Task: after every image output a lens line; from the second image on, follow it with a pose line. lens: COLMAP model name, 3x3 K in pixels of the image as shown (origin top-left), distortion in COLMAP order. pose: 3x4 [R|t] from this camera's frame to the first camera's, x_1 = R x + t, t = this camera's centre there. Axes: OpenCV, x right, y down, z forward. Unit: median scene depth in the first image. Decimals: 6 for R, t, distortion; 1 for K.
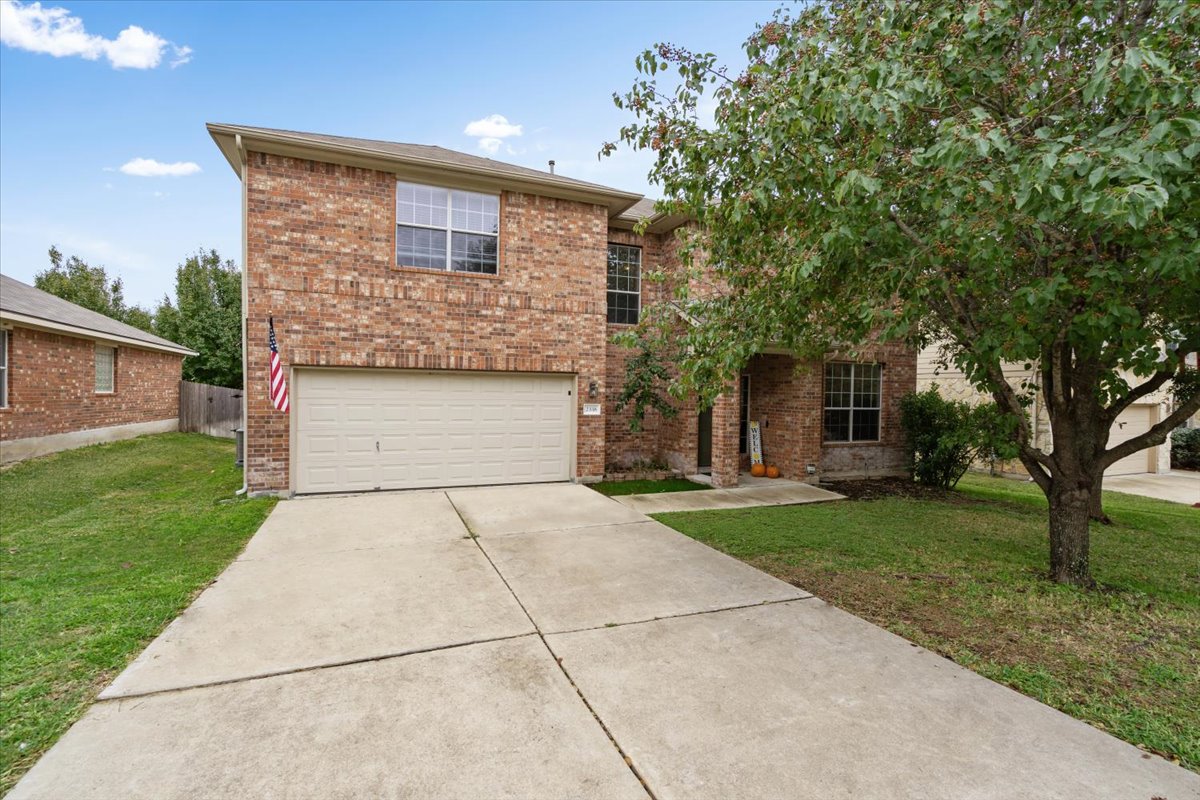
lens RADIAL K [[543.4, 0, 599.0], [0, 543.4, 402.1], [0, 0, 1]] dist [-0.005037, 0.000674]
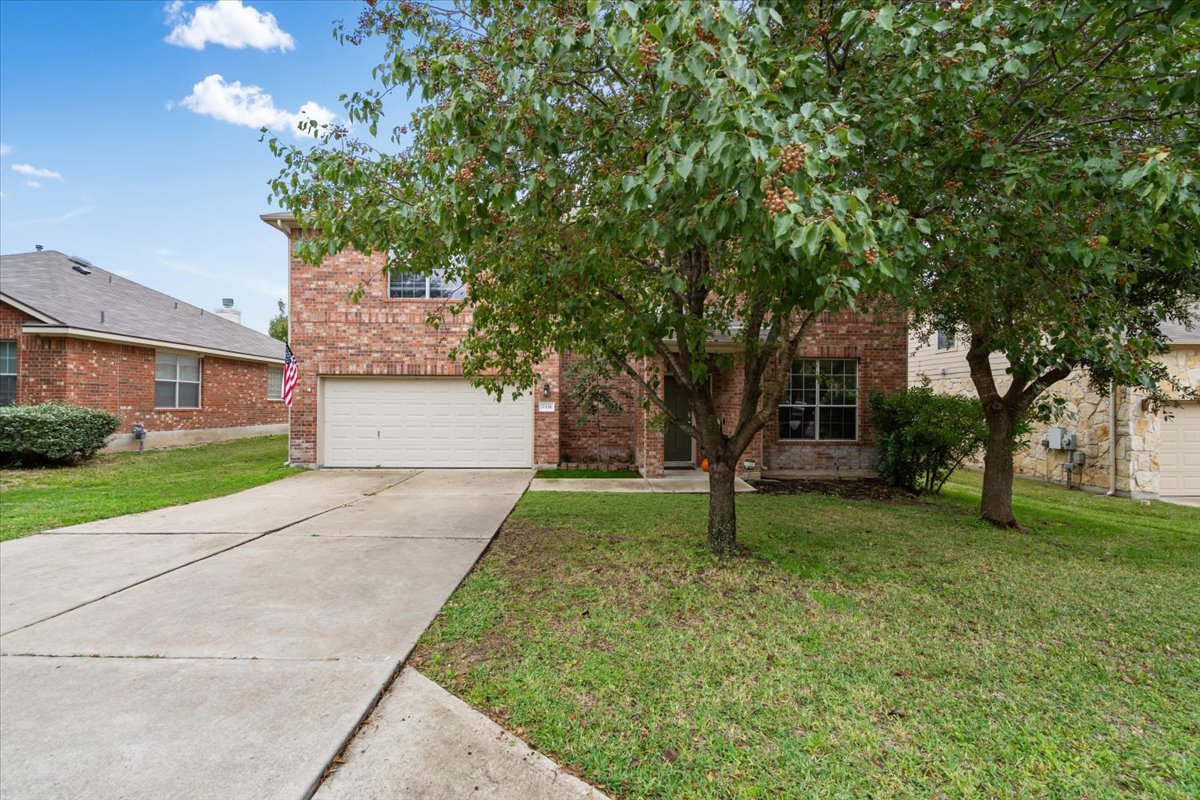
lens RADIAL K [[543.4, 0, 597.8], [0, 543.4, 402.2], [0, 0, 1]] dist [-0.005037, 0.000674]
pose [[0.937082, -0.010130, -0.348964, 0.542223], [0.002446, 0.999745, -0.022454, 0.032770], [0.349102, 0.020188, 0.936867, -0.059006]]
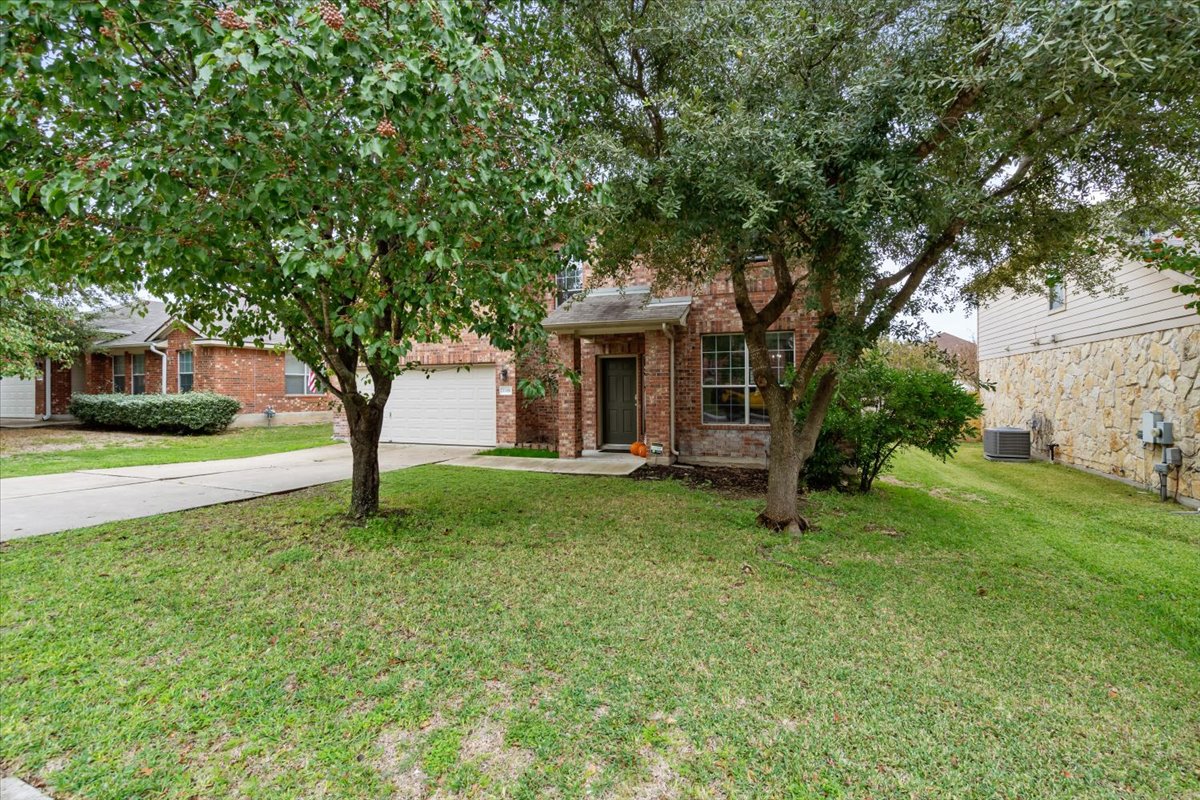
lens RADIAL K [[543.4, 0, 595.1], [0, 543.4, 396.5], [0, 0, 1]] dist [-0.005037, 0.000674]
pose [[0.716964, -0.011435, -0.697017, 1.113811], [0.005962, 0.999929, -0.010273, 0.045050], [0.697085, 0.003209, 0.716981, 0.258100]]
